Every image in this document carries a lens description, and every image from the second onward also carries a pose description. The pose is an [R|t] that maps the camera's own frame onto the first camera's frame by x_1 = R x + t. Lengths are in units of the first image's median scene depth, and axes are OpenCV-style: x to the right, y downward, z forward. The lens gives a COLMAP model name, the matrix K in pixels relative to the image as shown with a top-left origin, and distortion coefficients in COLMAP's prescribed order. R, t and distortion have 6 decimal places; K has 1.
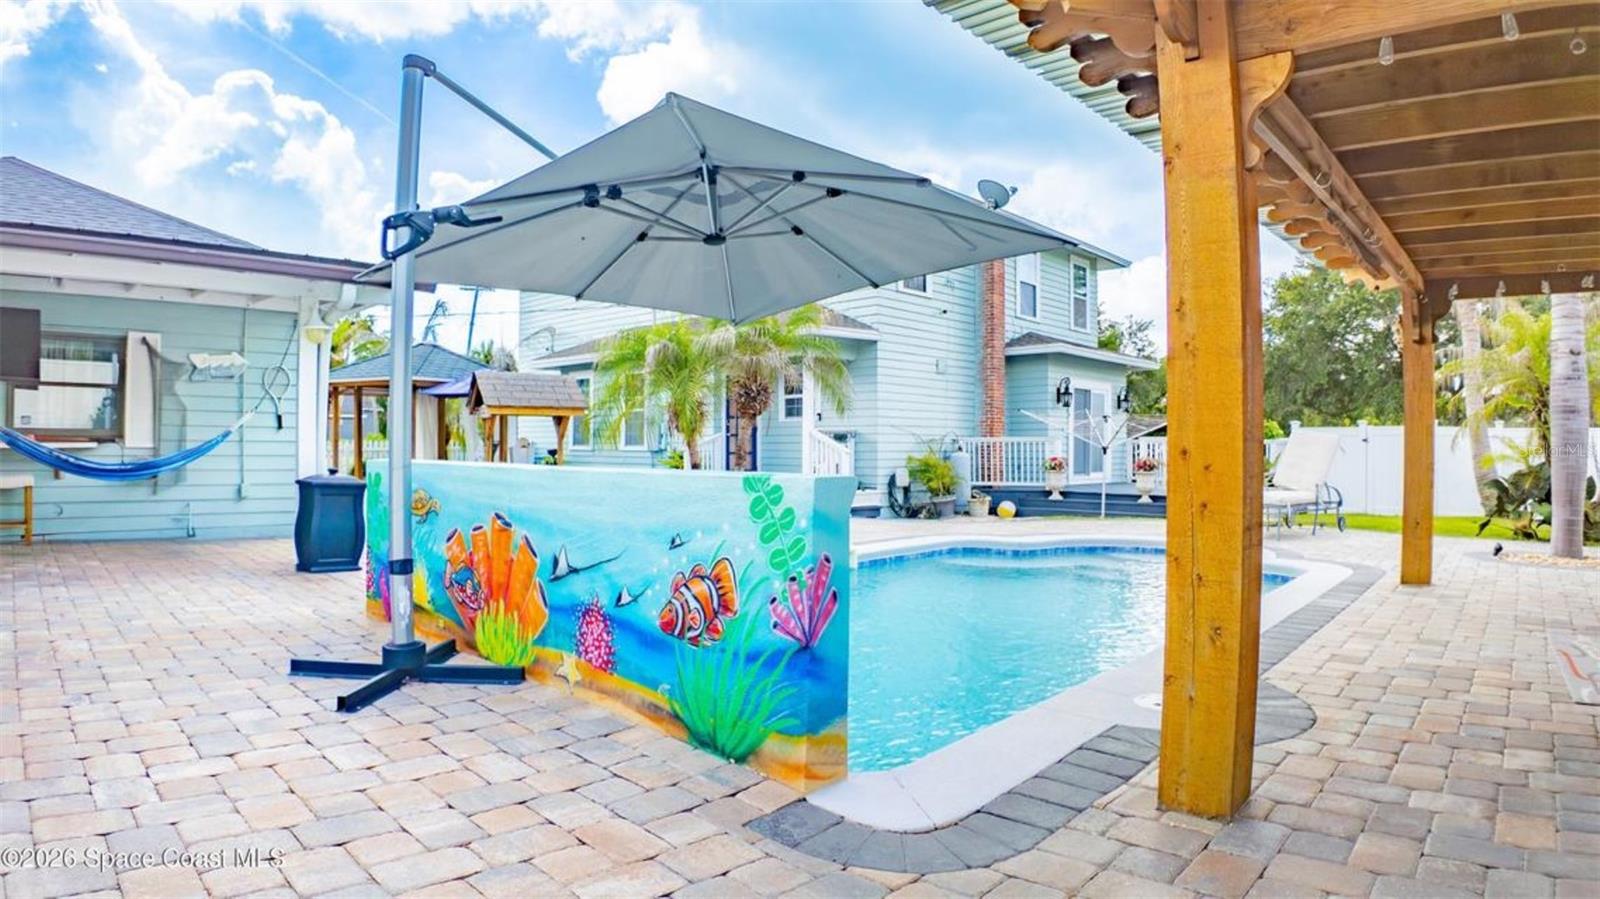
lens RADIAL K [[861.0, 0, 789.2], [0, 861.0, 446.0], [0, 0, 1]] dist [-0.092352, -0.044444]
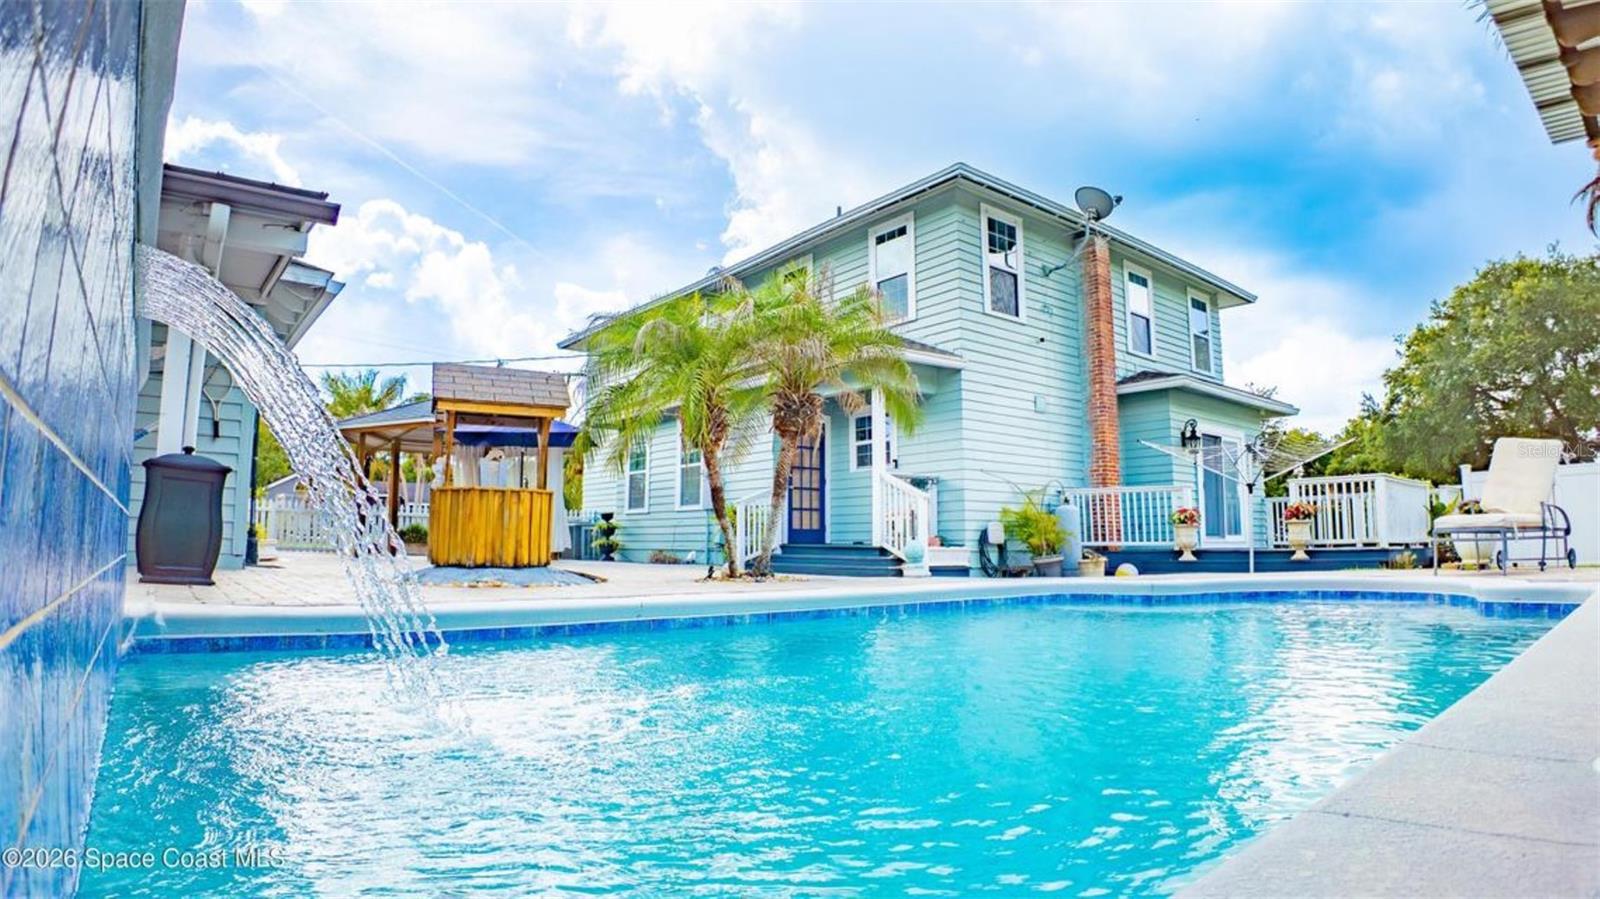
lens RADIAL K [[861.0, 0, 789.2], [0, 861.0, 446.0], [0, 0, 1]] dist [-0.092352, -0.044444]
pose [[0.992532, -0.015862, -0.120953, 0.032531], [0.001357, 0.992884, -0.119076, 0.047596], [0.121981, 0.118023, 0.985490, 0.145666]]
